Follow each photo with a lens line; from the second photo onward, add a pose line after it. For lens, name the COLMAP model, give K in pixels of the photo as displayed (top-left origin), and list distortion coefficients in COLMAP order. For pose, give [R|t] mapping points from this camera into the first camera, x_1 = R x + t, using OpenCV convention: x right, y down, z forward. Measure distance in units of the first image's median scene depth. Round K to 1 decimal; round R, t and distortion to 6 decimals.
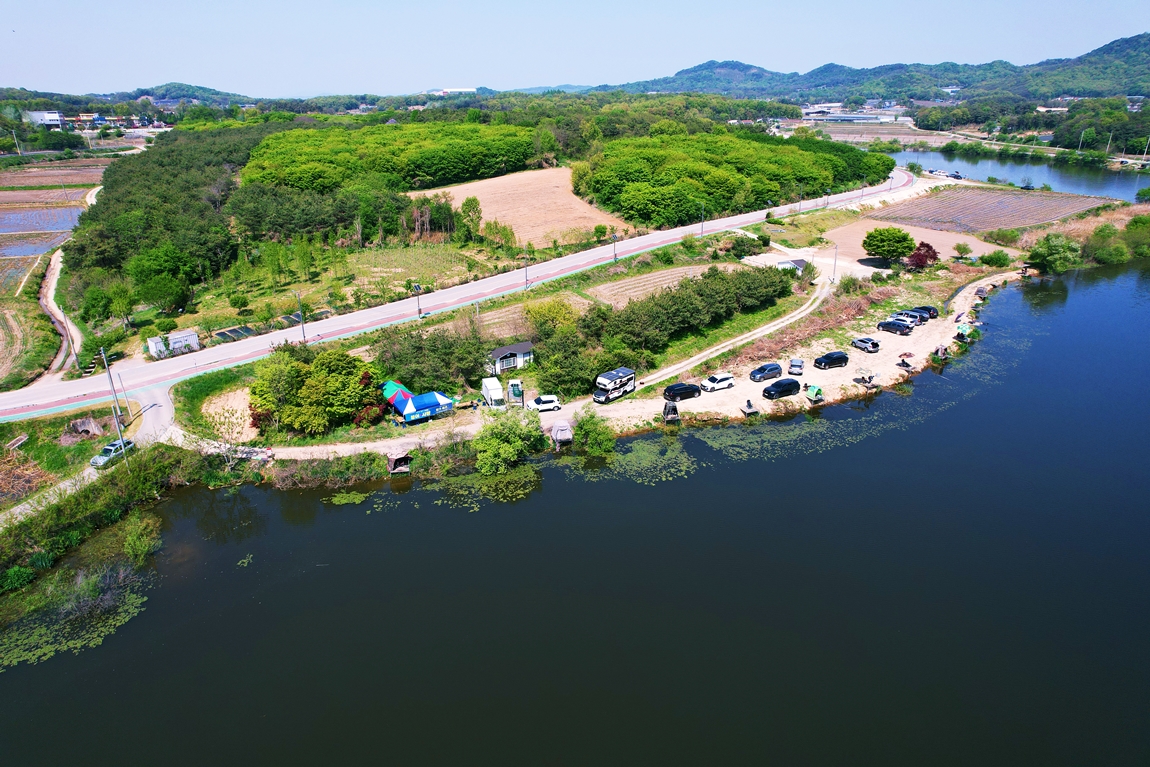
lens RADIAL K [[733.7, 0, 575.0], [0, 733.7, 383.5], [0, 0, 1]] dist [-0.080878, 0.072216]
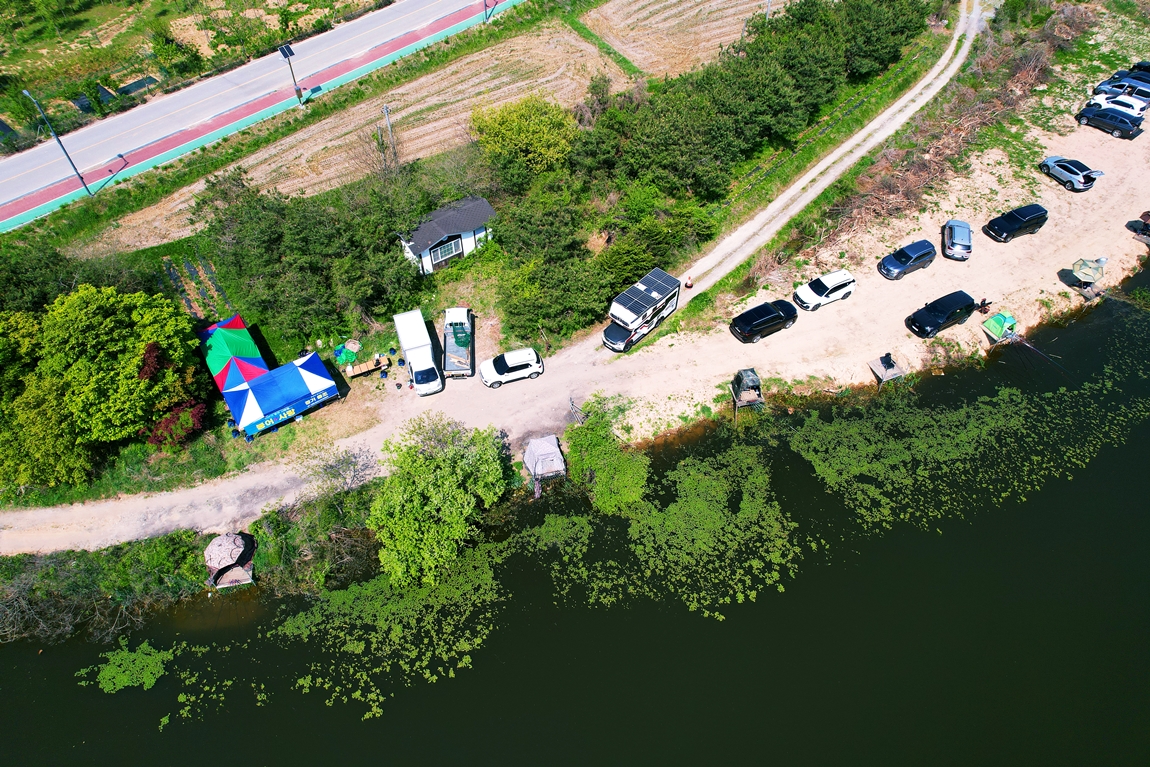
lens RADIAL K [[733.7, 0, 575.0], [0, 733.7, 383.5], [0, 0, 1]] dist [-0.080878, 0.072216]
pose [[0.999956, -0.004687, 0.008075, -0.000154], [0.000487, 0.889879, 0.456196, -0.205459], [-0.009324, -0.456172, 0.889843, 0.515379]]
